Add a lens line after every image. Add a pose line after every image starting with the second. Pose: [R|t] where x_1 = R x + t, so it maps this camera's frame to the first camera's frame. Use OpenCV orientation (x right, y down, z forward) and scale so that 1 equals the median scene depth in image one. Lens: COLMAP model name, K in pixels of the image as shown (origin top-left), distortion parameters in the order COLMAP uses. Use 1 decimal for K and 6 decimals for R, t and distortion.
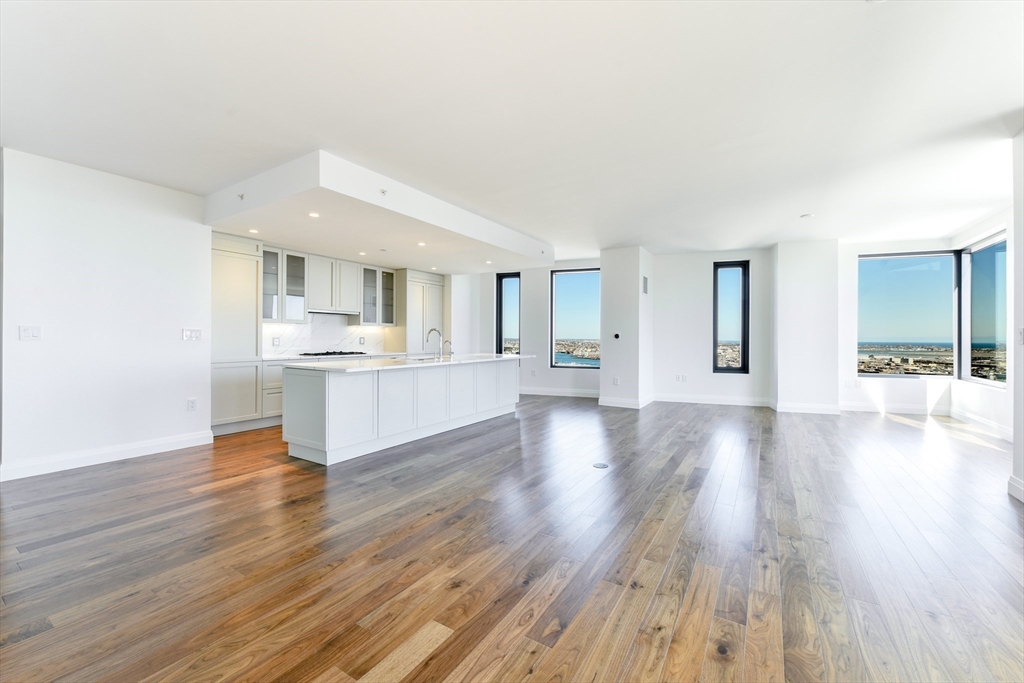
lens RADIAL K [[404.5, 0, 515.3], [0, 404.5, 340.0], [0, 0, 1]] dist [-0.003218, -0.000403]
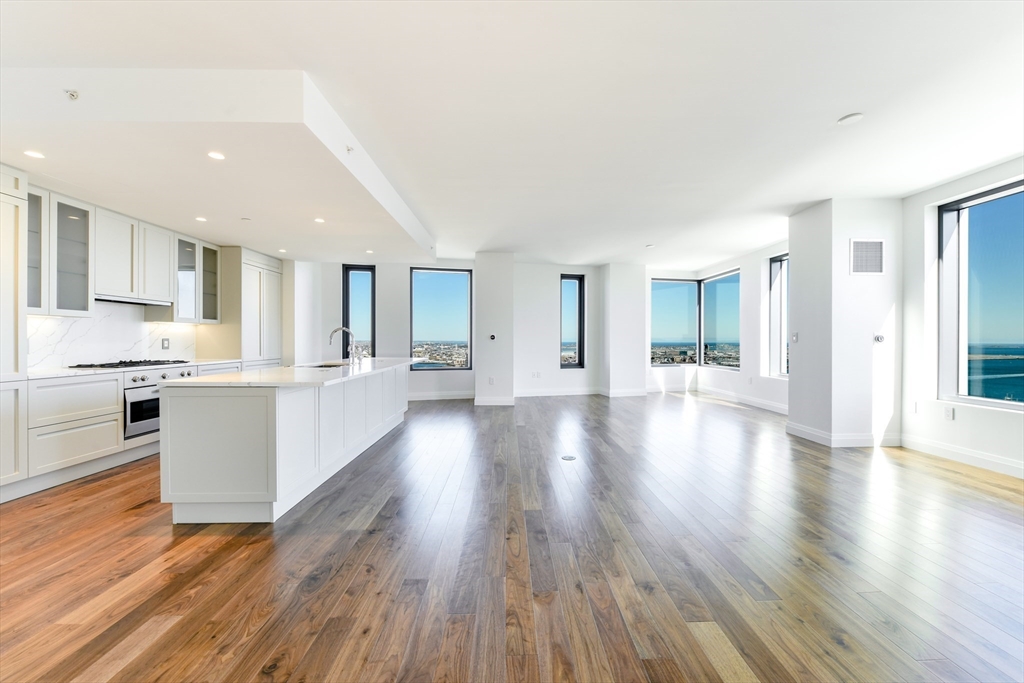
lens RADIAL K [[405.6, 0, 519.1], [0, 405.6, 340.5], [0, 0, 1]] dist [-0.001230, -0.003584]
pose [[0.832300, -0.004605, 0.554307, -0.276720], [0.005682, 0.999984, -0.000225, -0.000257], [-0.554297, 0.003337, 0.832312, 0.100929]]
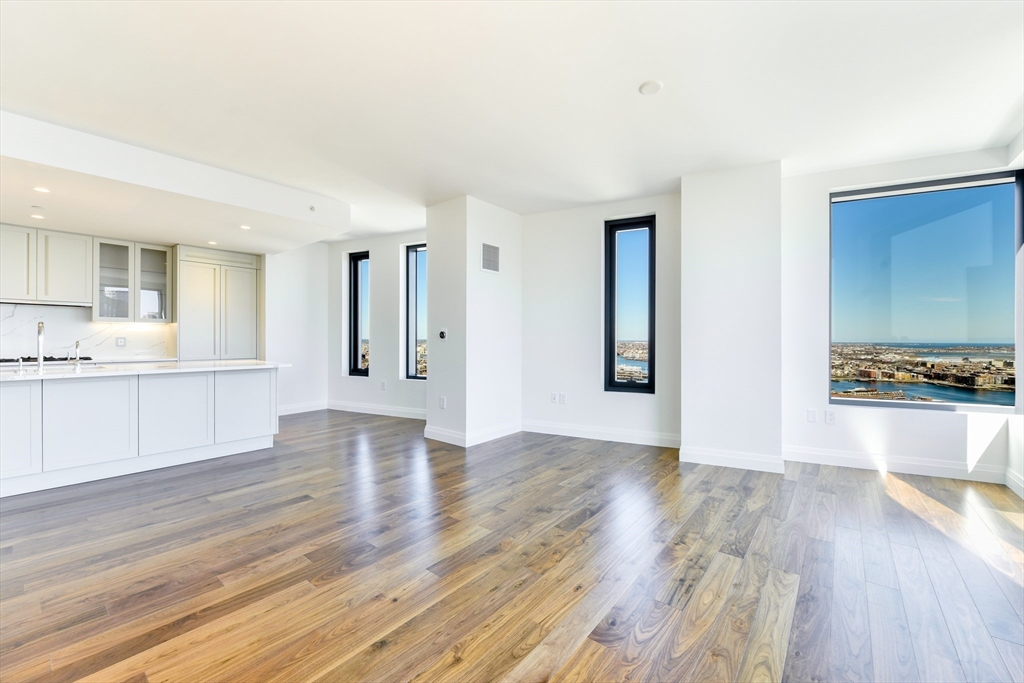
lens RADIAL K [[404.5, 0, 515.3], [0, 404.5, 340.0], [0, 0, 1]] dist [-0.003218, -0.000403]
pose [[0.992904, -0.001829, -0.118904, 0.462568], [0.001426, 0.999993, -0.003478, 0.001804], [0.118909, 0.003284, 0.992900, 0.369289]]
